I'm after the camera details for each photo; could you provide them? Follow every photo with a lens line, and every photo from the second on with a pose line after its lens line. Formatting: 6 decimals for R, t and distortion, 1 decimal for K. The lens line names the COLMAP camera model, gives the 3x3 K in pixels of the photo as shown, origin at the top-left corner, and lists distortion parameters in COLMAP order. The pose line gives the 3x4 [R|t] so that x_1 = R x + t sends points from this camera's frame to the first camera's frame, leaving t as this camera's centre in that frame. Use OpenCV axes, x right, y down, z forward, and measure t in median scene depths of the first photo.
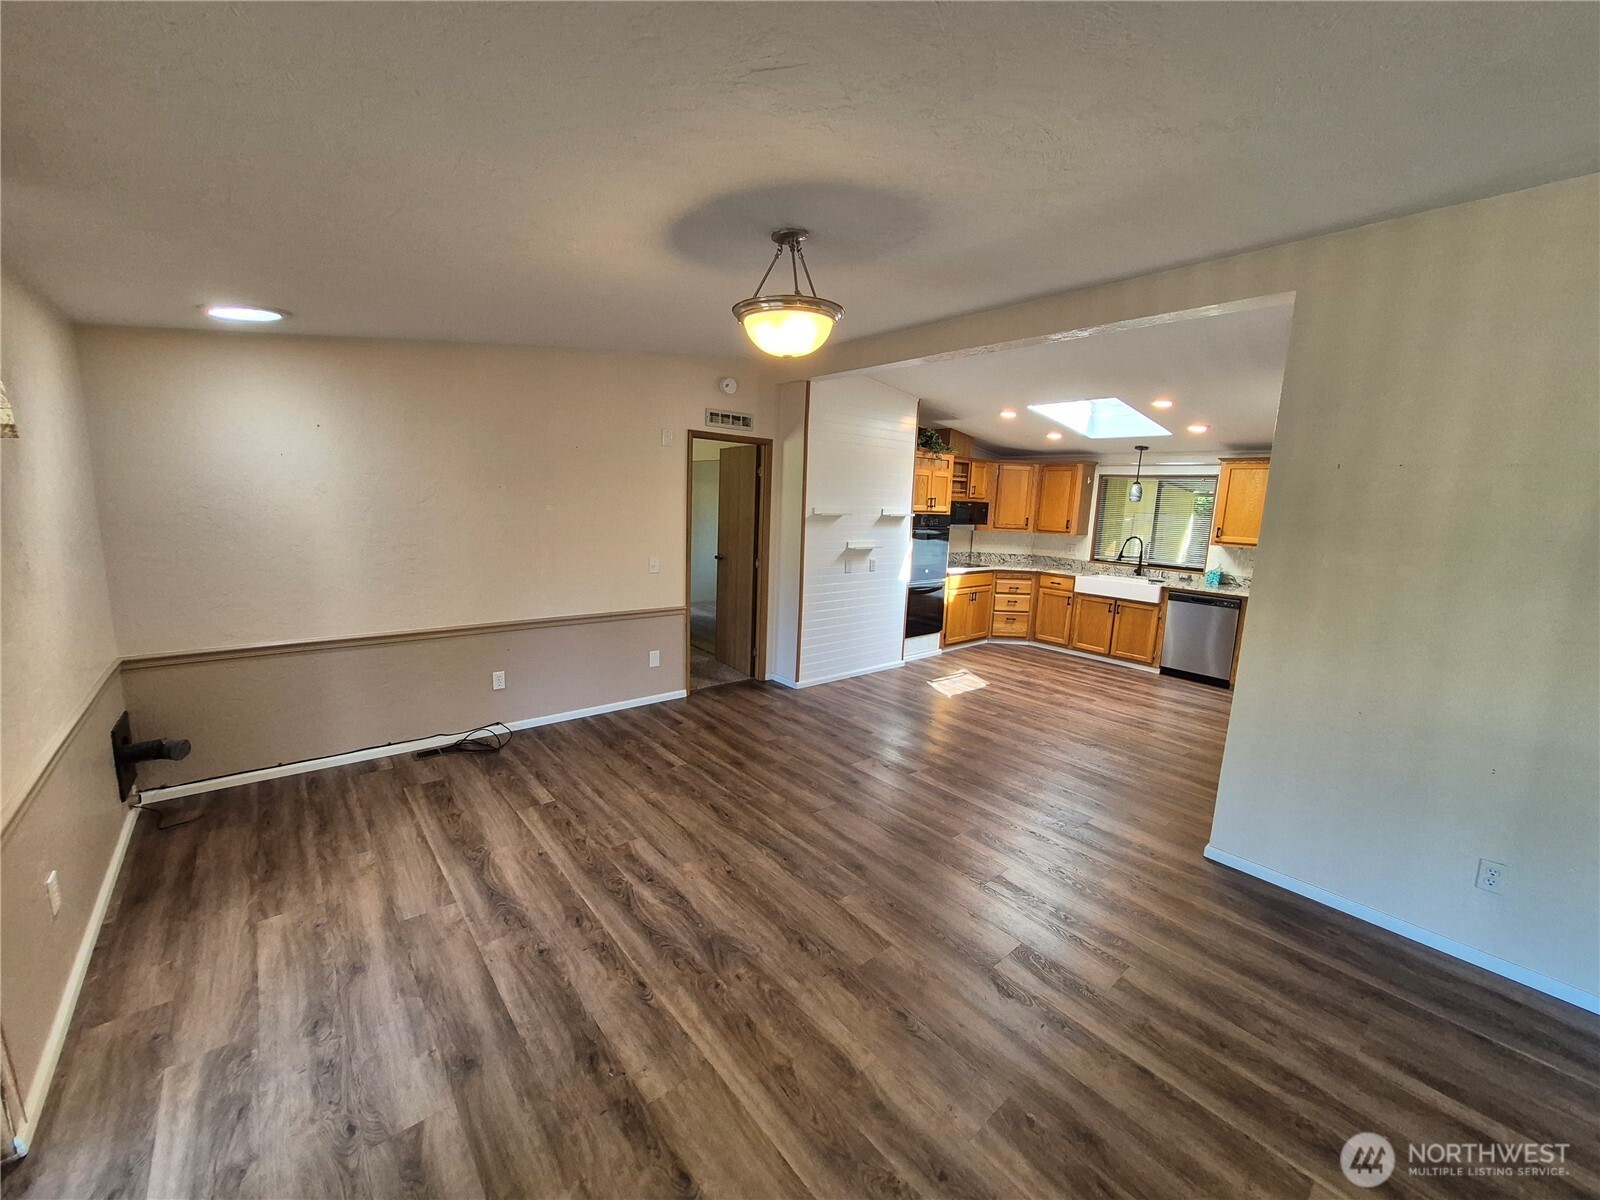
lens RADIAL K [[627.6, 0, 800.4], [0, 627.6, 598.9], [0, 0, 1]] dist [-0.000003, 0.000009]
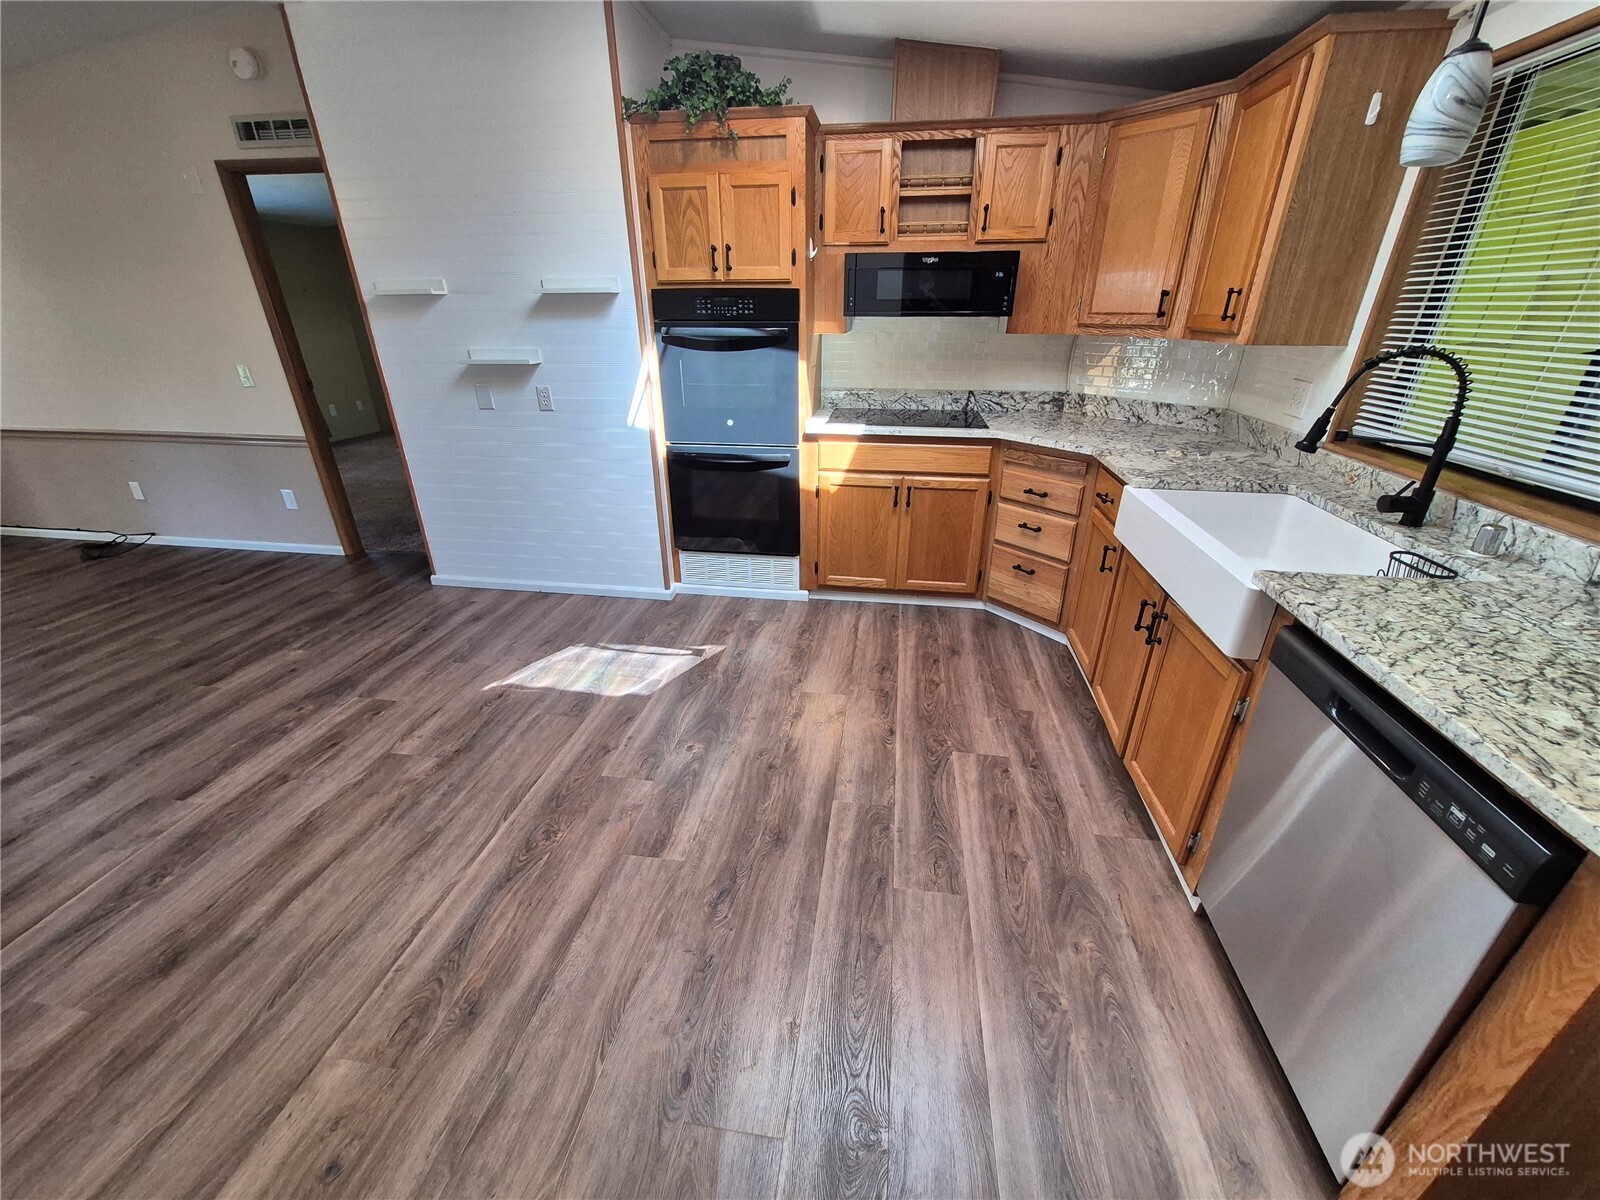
lens RADIAL K [[627.6, 0, 801.9], [0, 627.6, 597.1], [0, 0, 1]] dist [-0.000003, 0.000009]
pose [[0.654954, 0.282129, -0.701026, 0.609704], [-0.093609, 0.950836, 0.295208, -0.064774], [0.749848, -0.127725, 0.649164, 0.729481]]
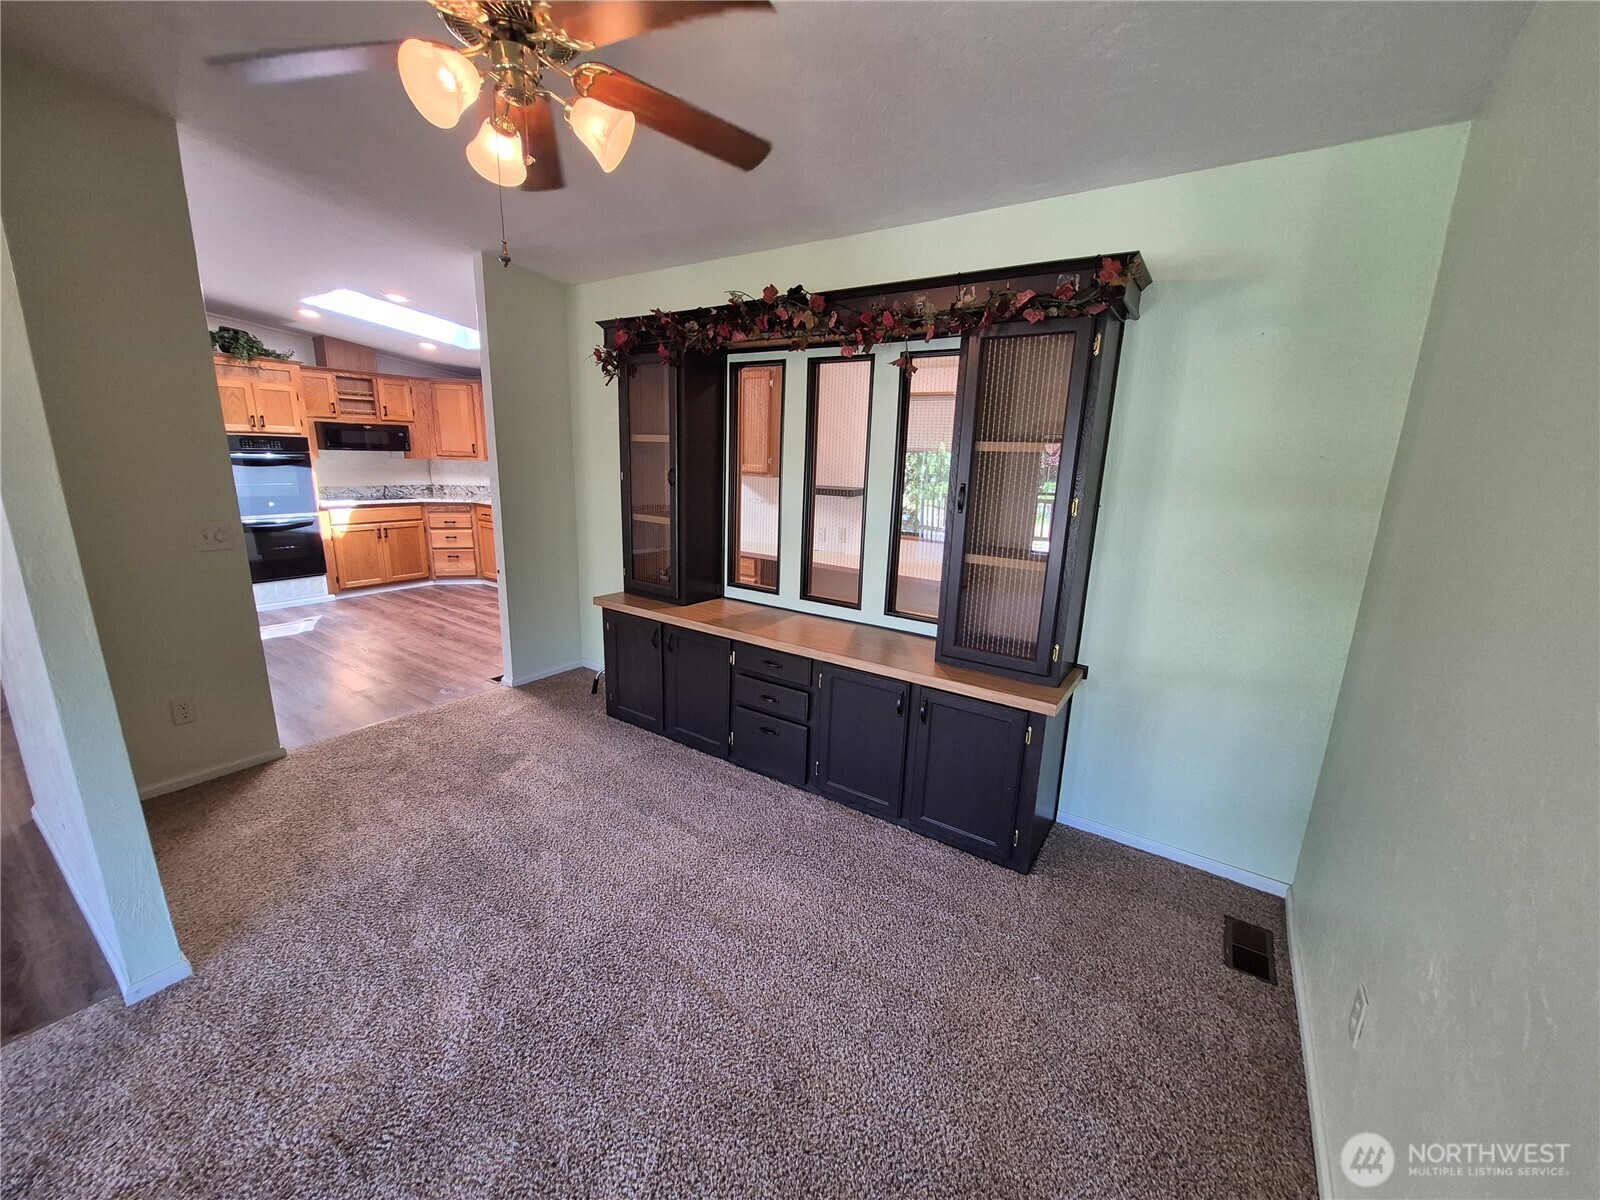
lens RADIAL K [[627.6, 0, 802.2], [0, 627.6, 595.4], [0, 0, 1]] dist [-0.000003, 0.000009]
pose [[0.963646, -0.070211, 0.257793, 0.674503], [0.051526, 0.995578, 0.078543, 0.049167], [-0.262168, -0.062404, 0.963002, -0.011591]]
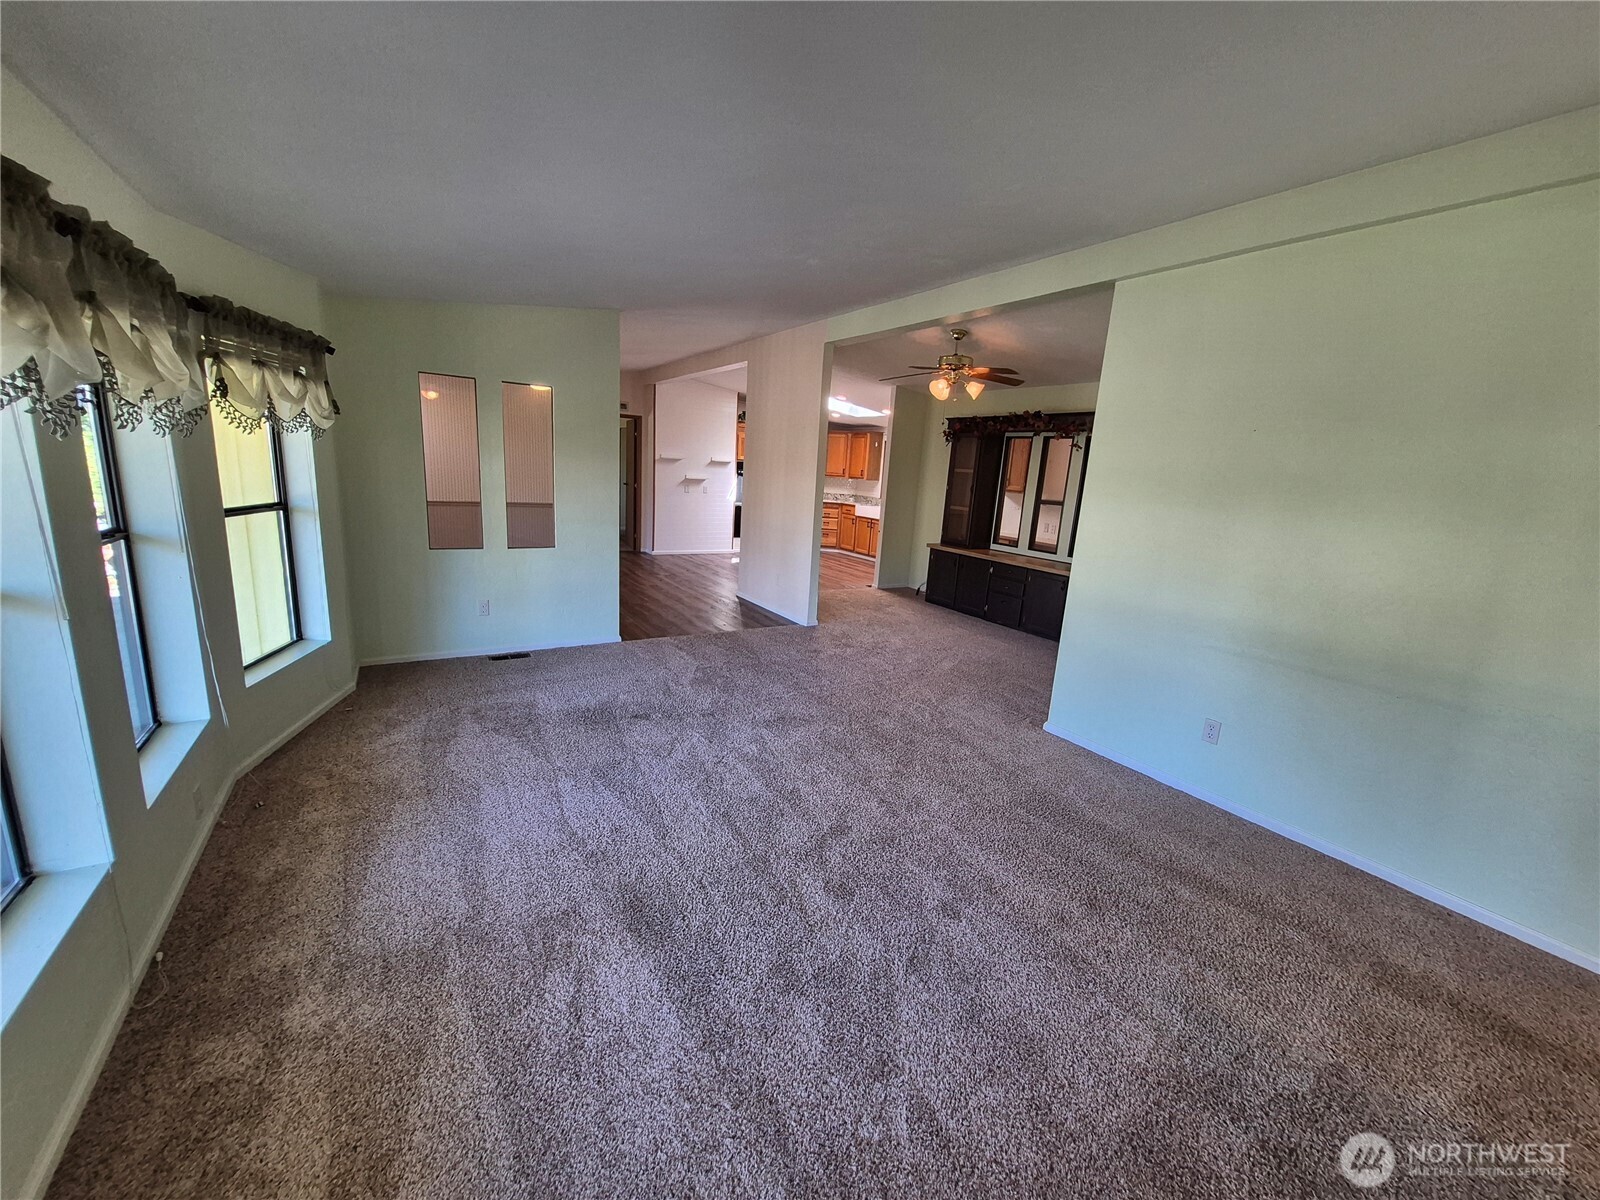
lens RADIAL K [[627.6, 0, 801.0], [0, 627.6, 593.4], [0, 0, 1]] dist [-0.000003, 0.000009]
pose [[0.988550, 0.049541, -0.142527, 0.580784], [-0.044952, 0.998367, 0.035240, 0.144967], [0.144040, -0.028430, 0.989163, -0.620262]]
